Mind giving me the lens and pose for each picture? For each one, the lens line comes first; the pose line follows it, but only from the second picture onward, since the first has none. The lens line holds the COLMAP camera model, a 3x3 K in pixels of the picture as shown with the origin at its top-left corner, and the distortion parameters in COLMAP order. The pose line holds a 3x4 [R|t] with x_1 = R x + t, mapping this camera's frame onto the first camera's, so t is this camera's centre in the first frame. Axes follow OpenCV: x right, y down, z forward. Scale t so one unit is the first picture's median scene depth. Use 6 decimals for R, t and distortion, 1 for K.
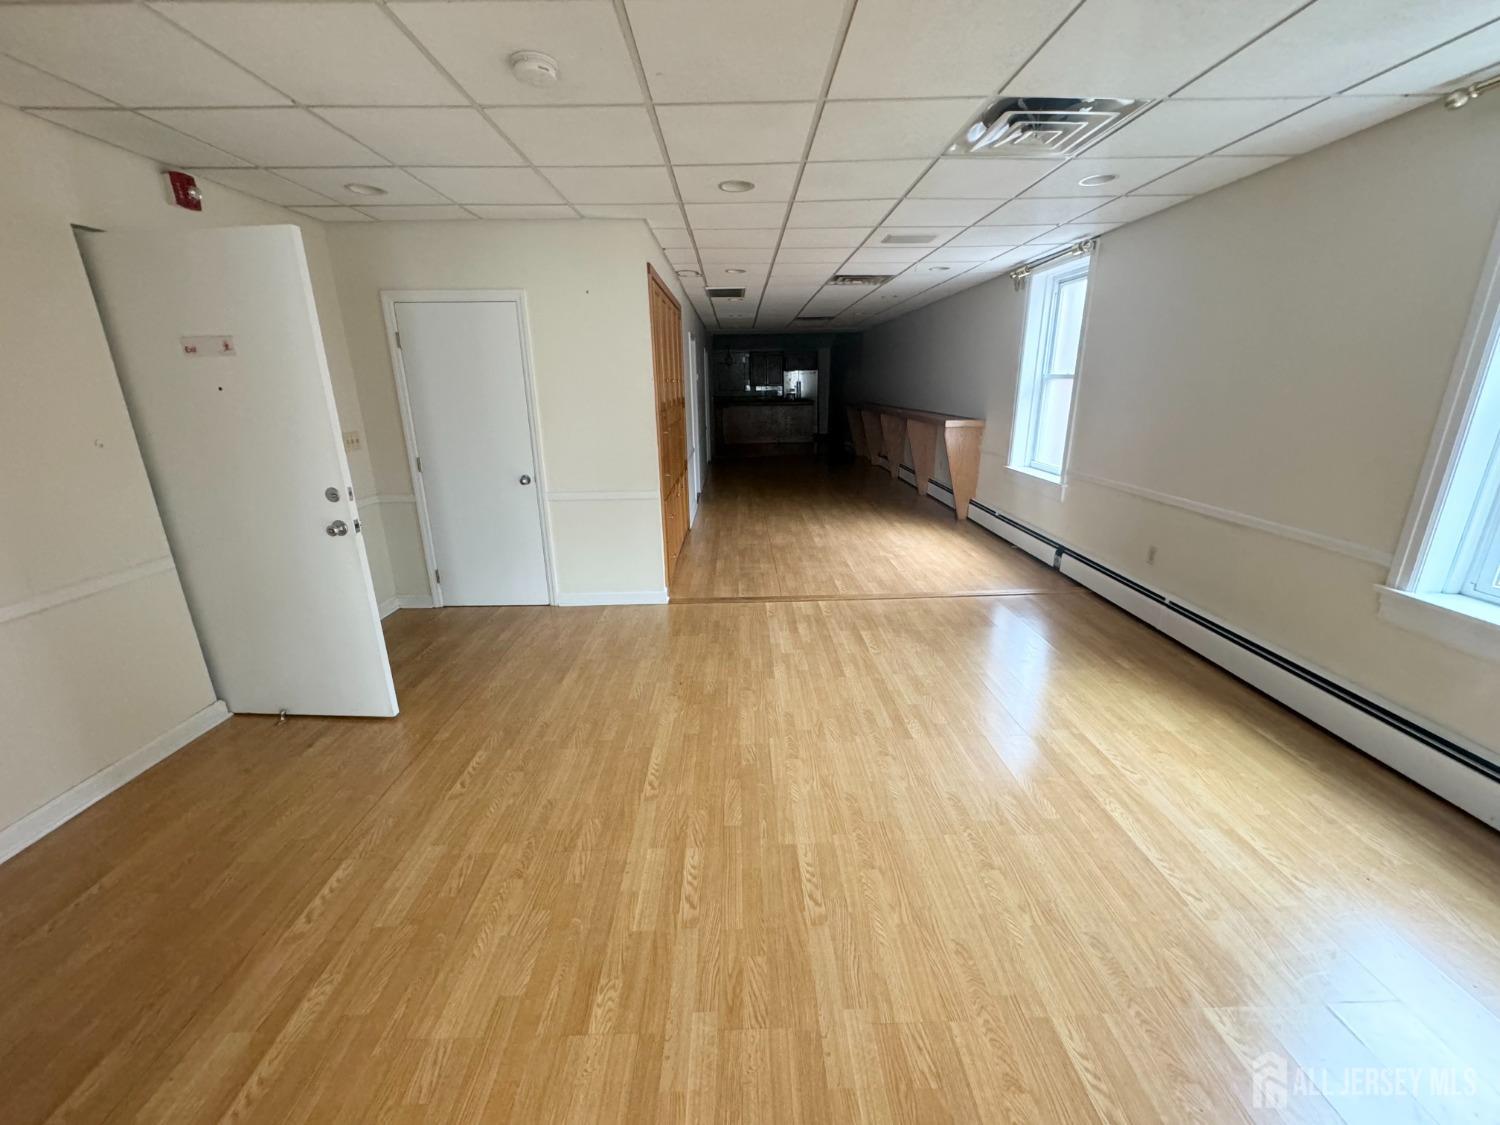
lens RADIAL K [[601.7, 0, 743.3], [0, 601.7, 559.9], [0, 0, 1]] dist [-0.003035, -0.000195]
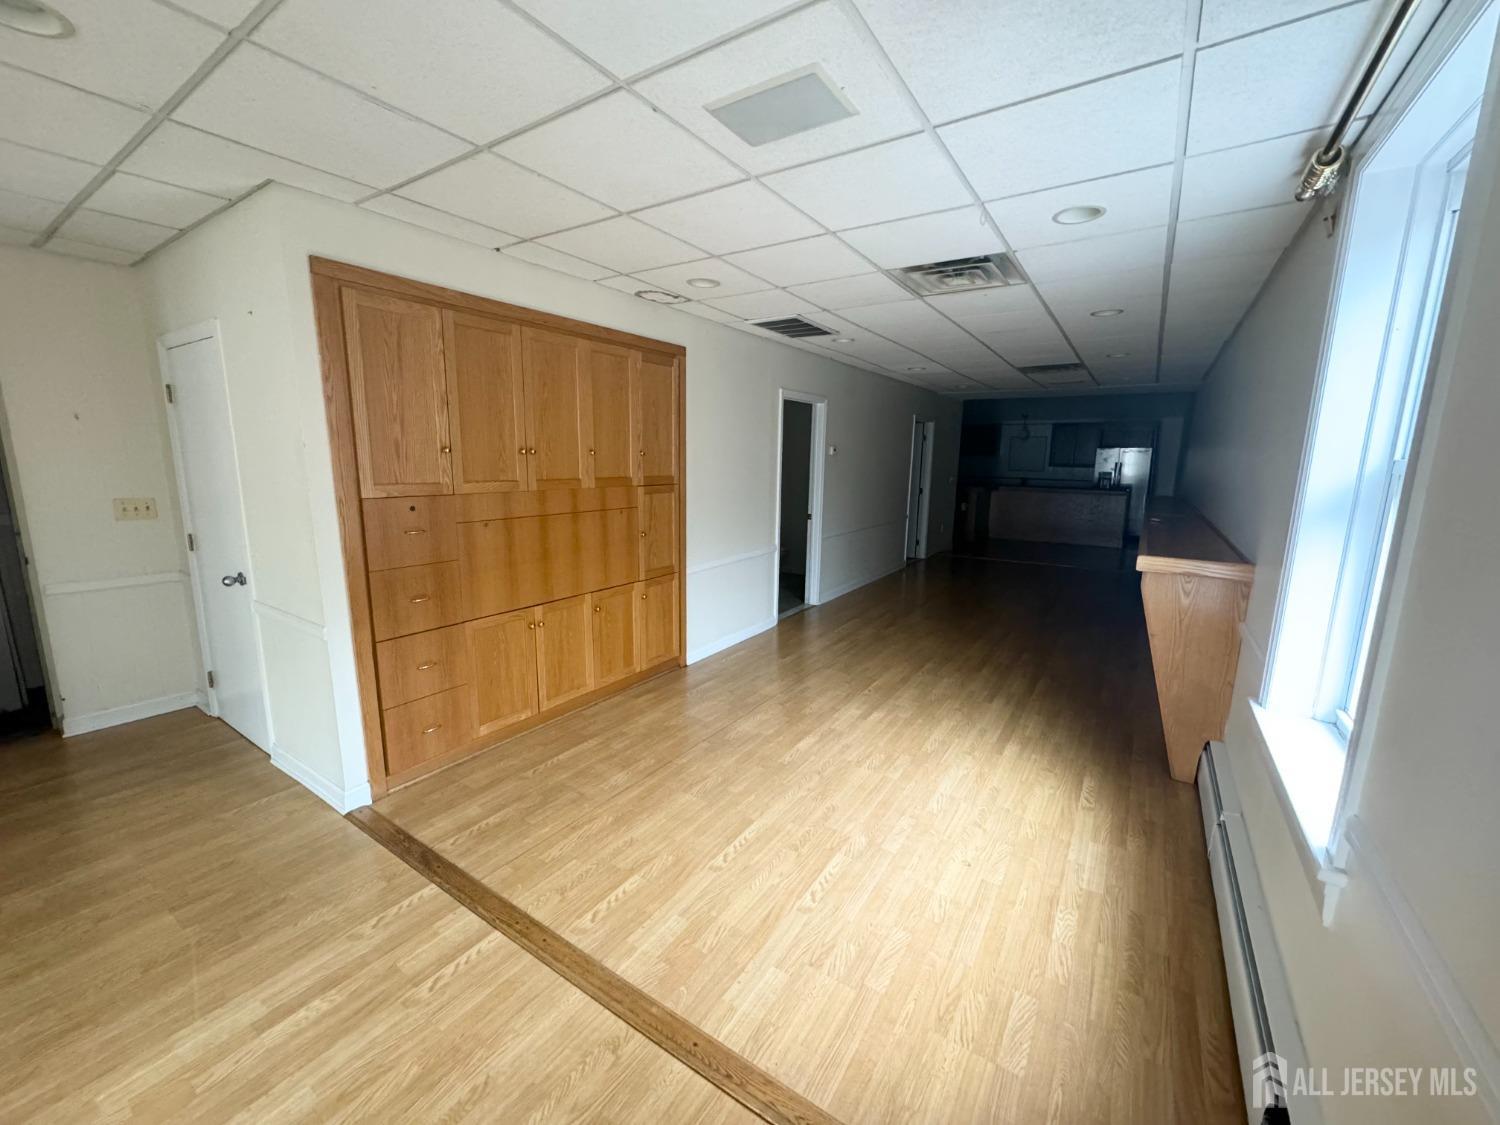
lens RADIAL K [[601.7, 0, 751.3], [0, 601.7, 566.0], [0, 0, 1]] dist [-0.003035, -0.000195]
pose [[0.828564, 0.129602, -0.544688, 0.443695], [-0.187275, 0.980958, -0.051470, -0.189774], [0.527645, 0.144653, 0.837058, 0.626133]]
